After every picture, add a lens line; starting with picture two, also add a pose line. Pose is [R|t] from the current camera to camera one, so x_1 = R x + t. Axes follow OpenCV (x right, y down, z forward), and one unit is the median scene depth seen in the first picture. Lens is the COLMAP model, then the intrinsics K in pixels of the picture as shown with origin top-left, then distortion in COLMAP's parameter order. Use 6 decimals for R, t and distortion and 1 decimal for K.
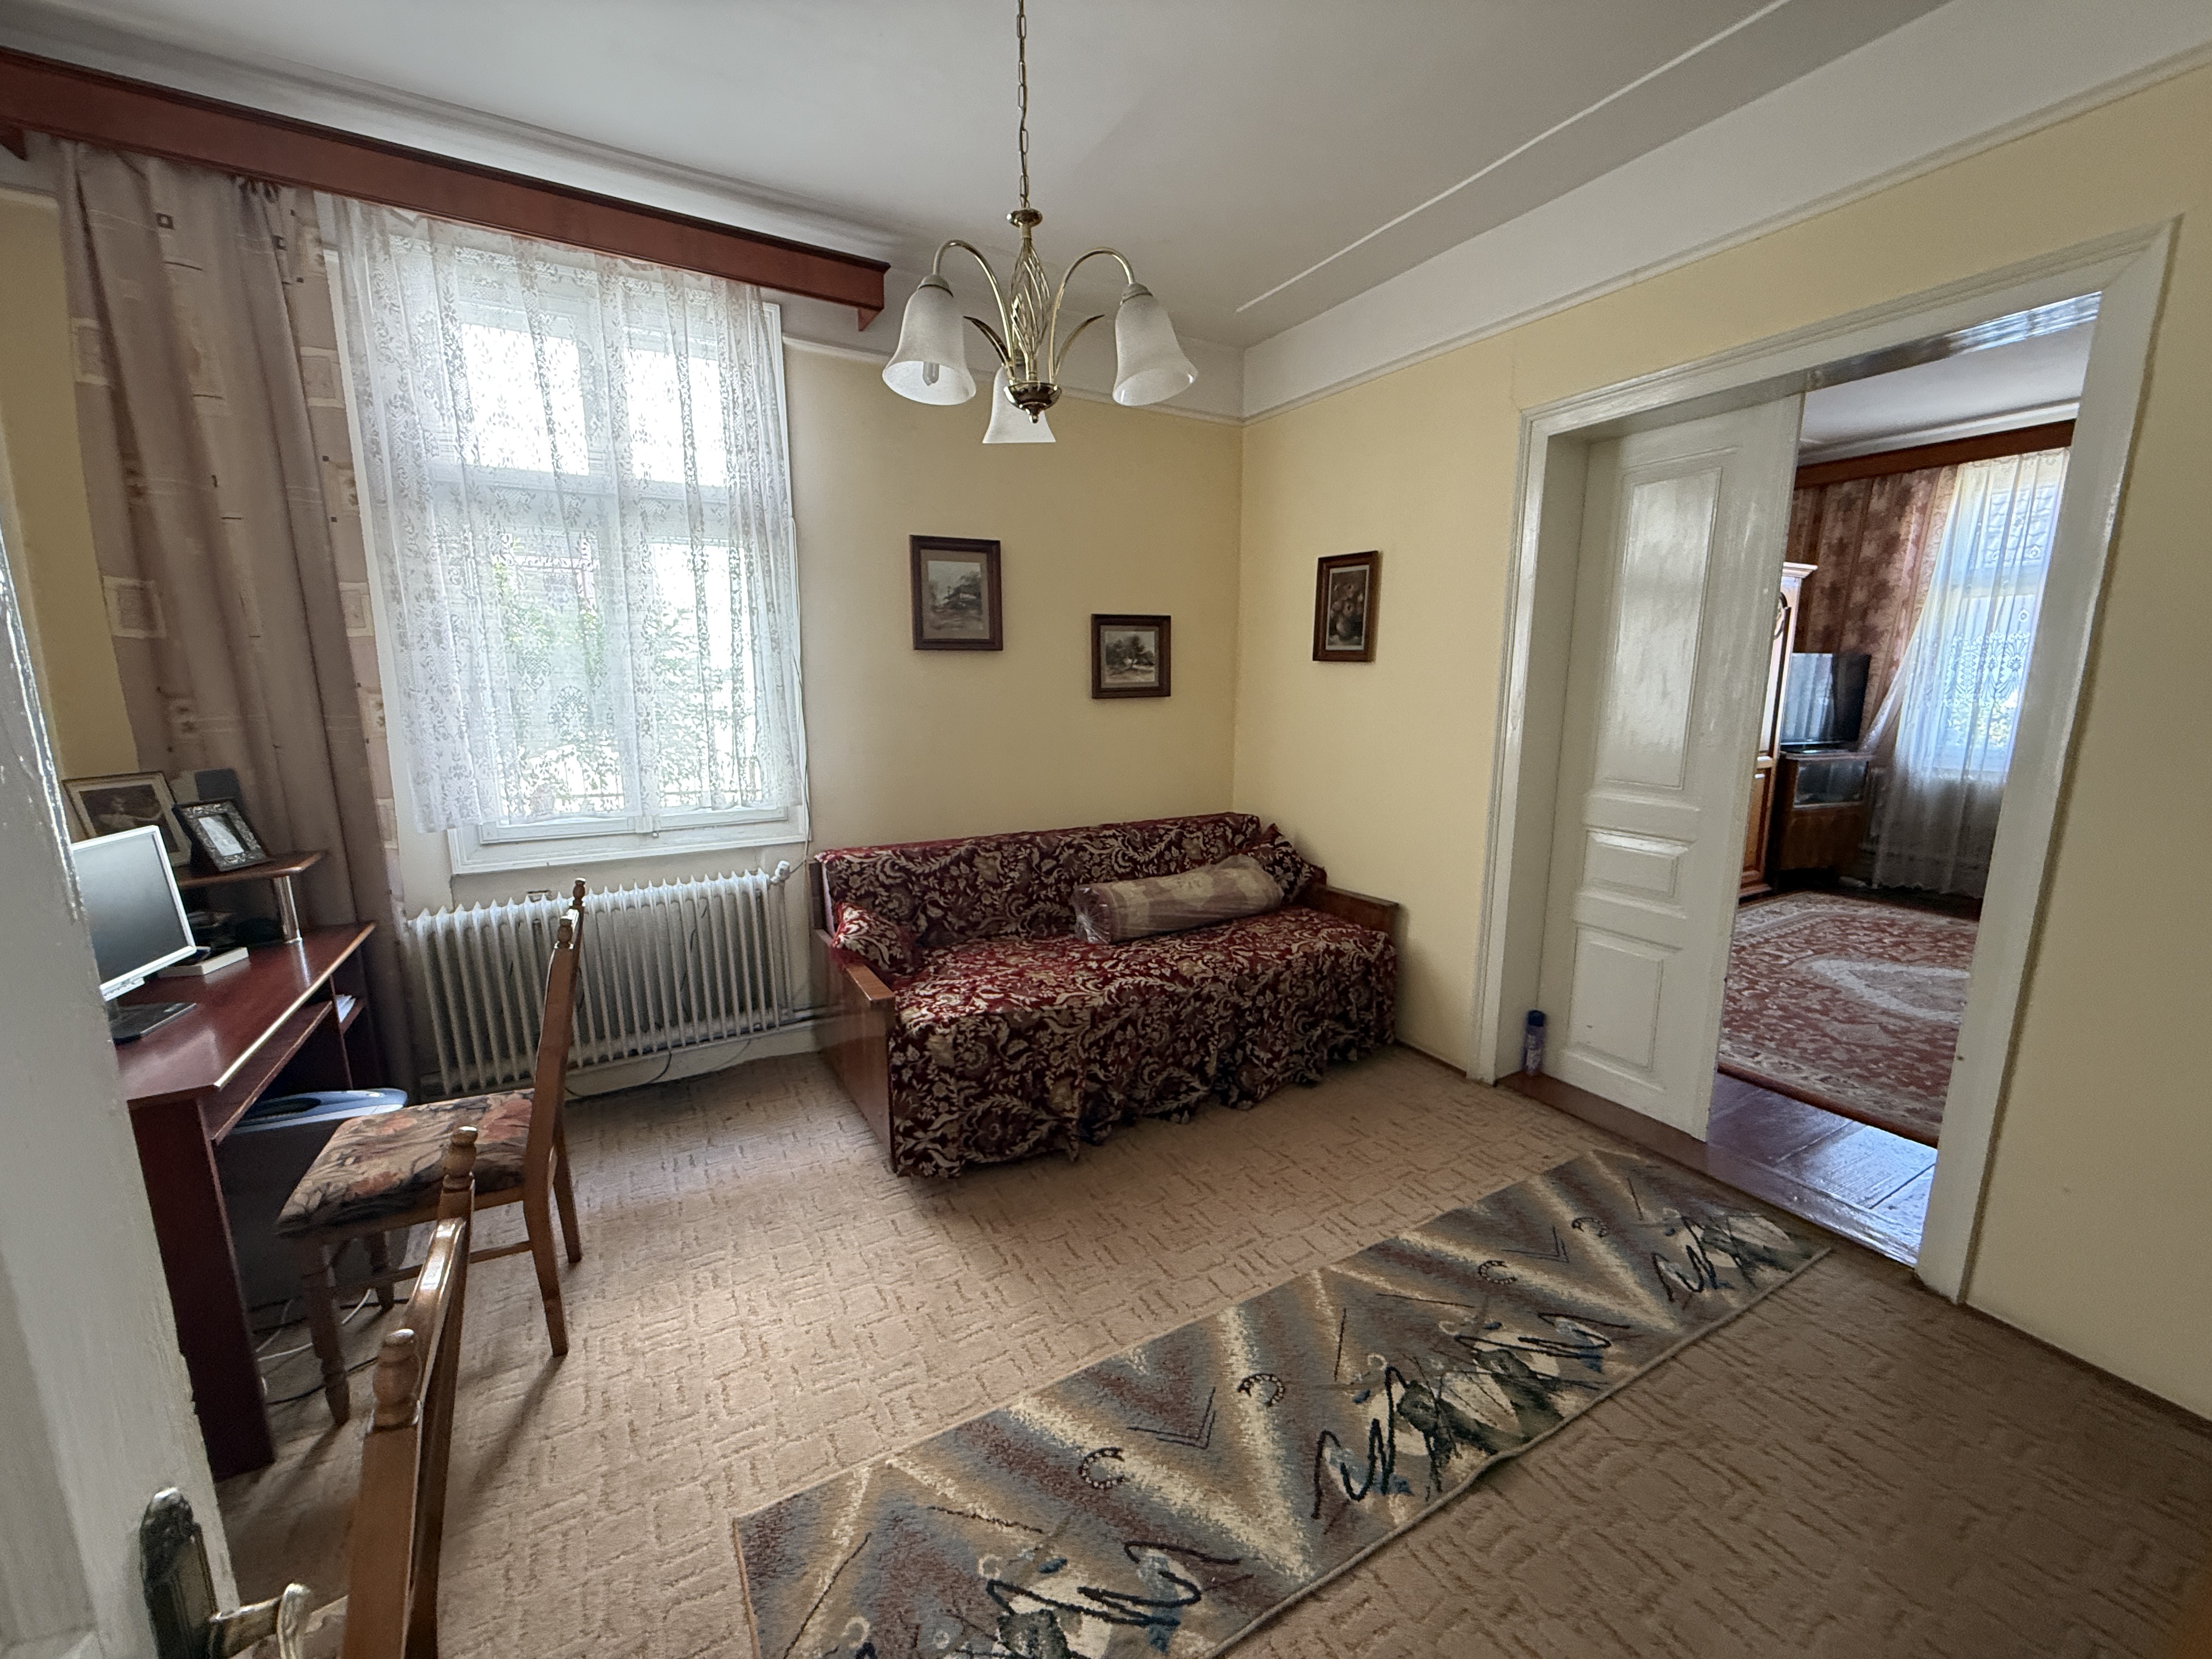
lens RADIAL K [[871.4, 0, 1101.7], [0, 871.4, 824.8], [0, 0, 1]] dist [-0.002728, -0.000223]
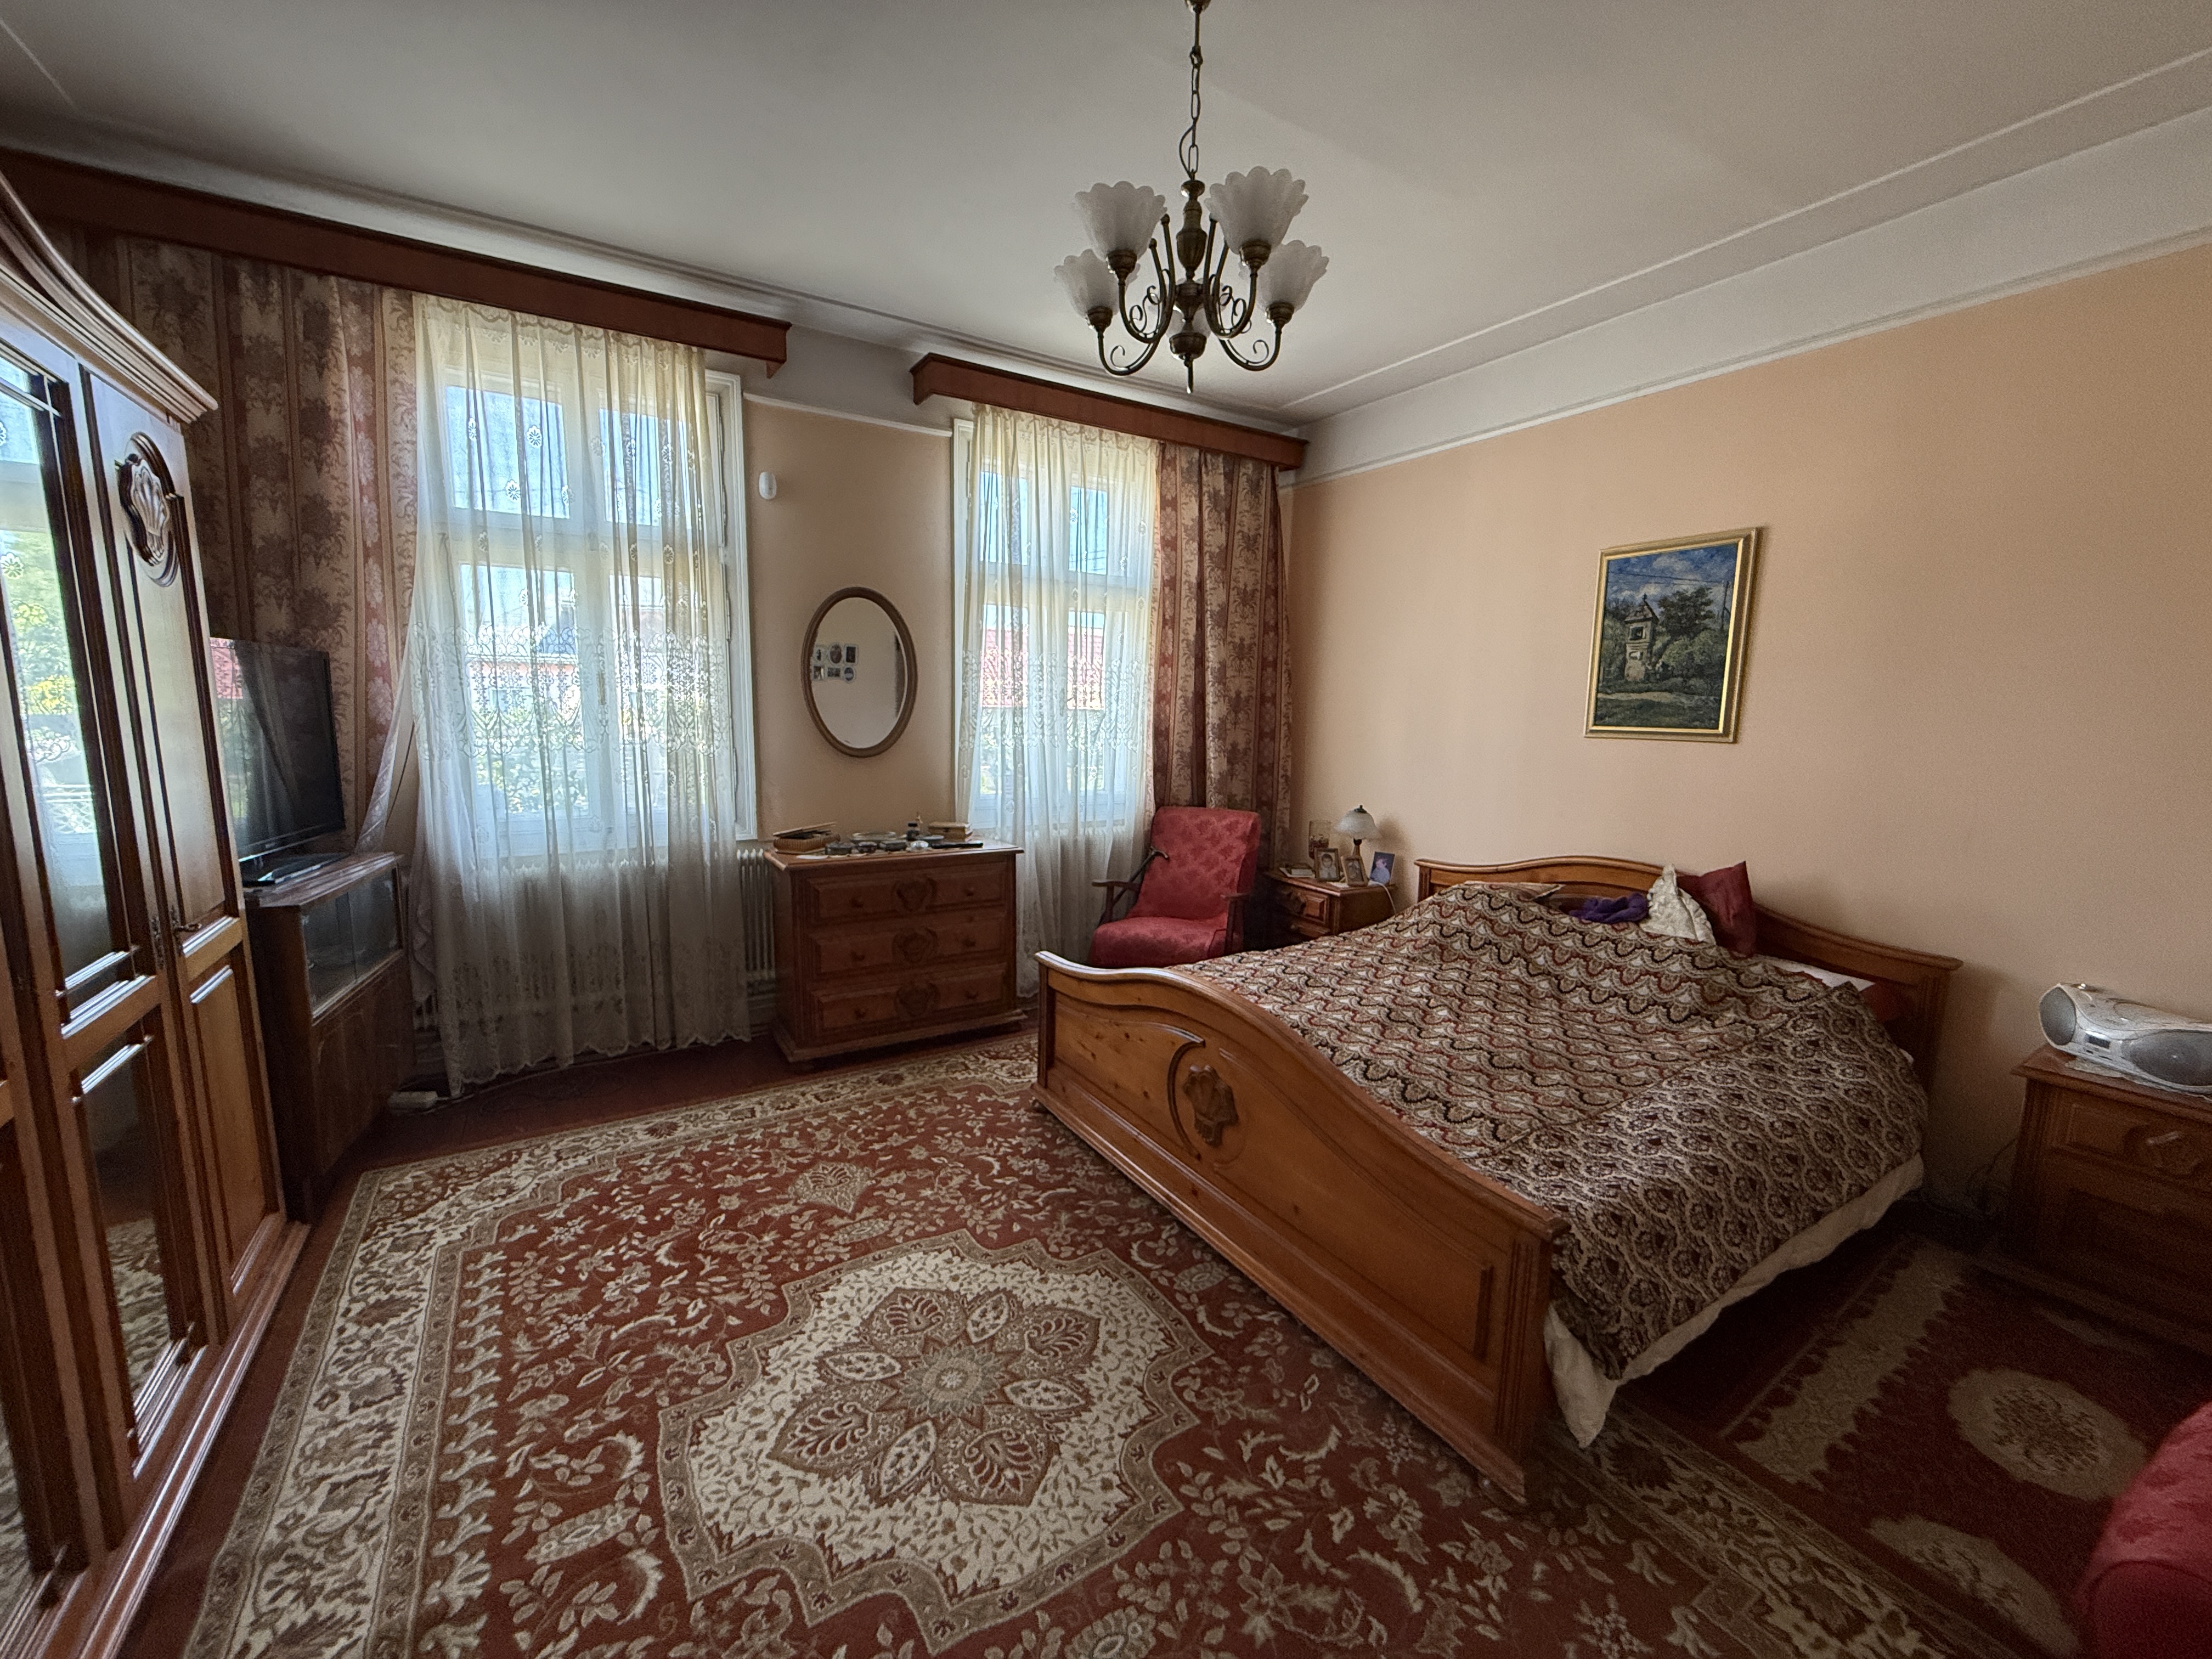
lens RADIAL K [[871.4, 0, 1101.7], [0, 871.4, 824.8], [0, 0, 1]] dist [-0.002728, -0.000223]
pose [[-0.043346, -0.135761, 0.989793, 0.761288], [0.161844, 0.976684, 0.141050, -0.203827], [-0.985864, 0.166306, -0.020363, 1.221926]]
